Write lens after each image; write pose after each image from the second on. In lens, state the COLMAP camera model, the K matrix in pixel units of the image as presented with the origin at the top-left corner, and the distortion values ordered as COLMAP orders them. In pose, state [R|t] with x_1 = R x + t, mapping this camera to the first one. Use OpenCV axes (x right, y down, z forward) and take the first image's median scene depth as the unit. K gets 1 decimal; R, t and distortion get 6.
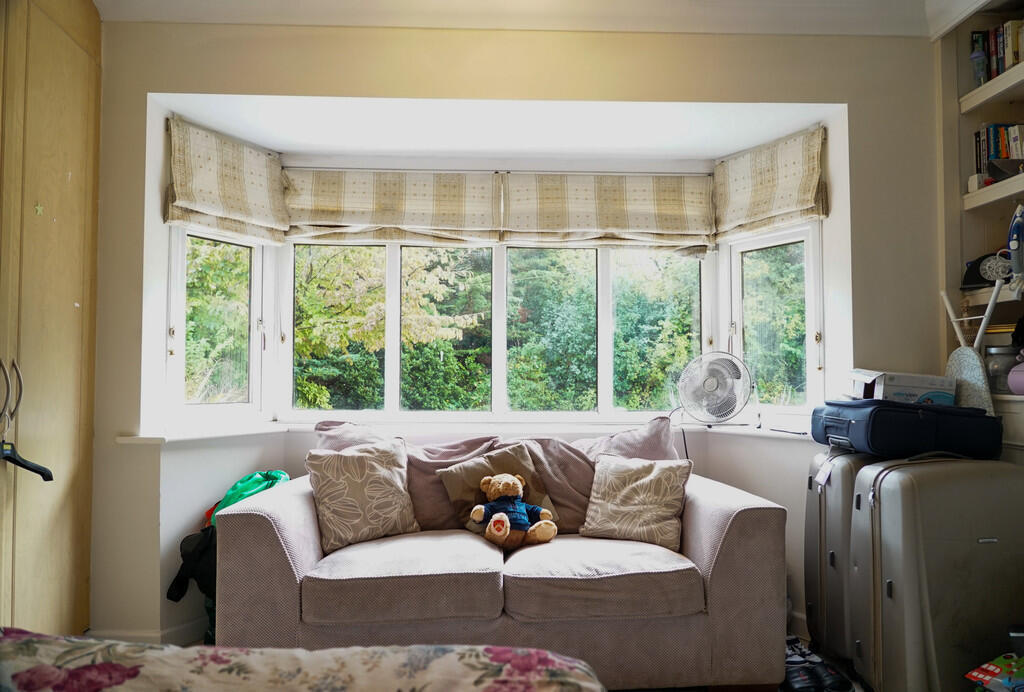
lens RADIAL K [[697.5, 0, 512.0], [0, 697.5, 346.0], [0, 0, 1]] dist [-0.037381, 0.057064]
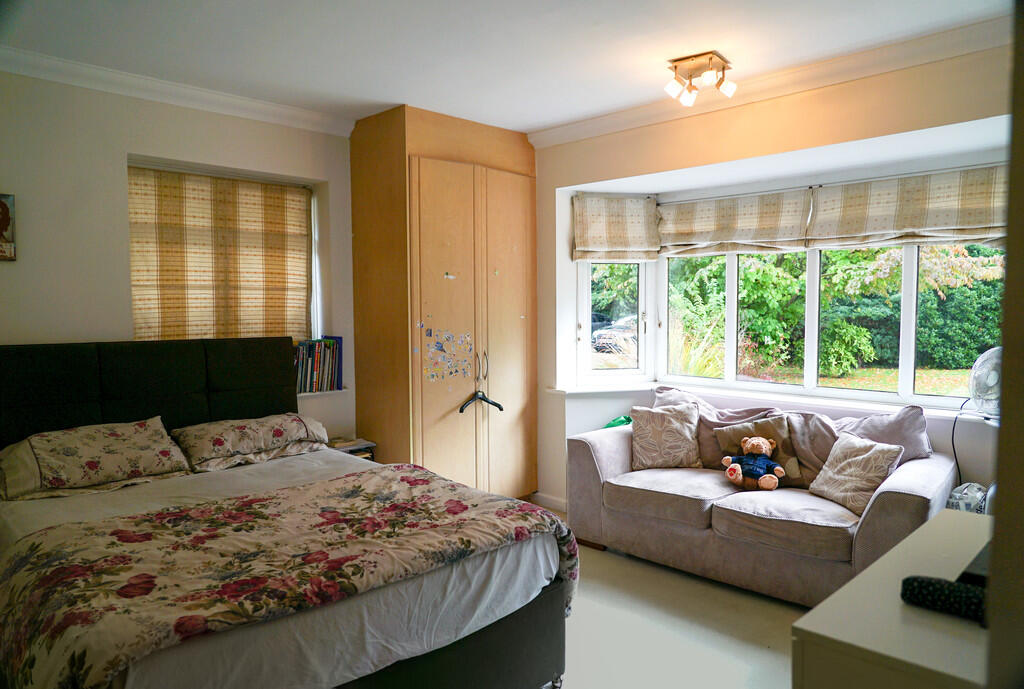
lens RADIAL K [[682.4, 0, 512.0], [0, 682.4, 344.5], [0, 0, 1]] dist [0.000473, 0.000585]
pose [[0.682906, 0.032656, -0.729776, 0.585419], [0.040945, 0.995719, 0.082872, -0.118279], [0.729358, -0.086474, 0.678645, -0.225530]]
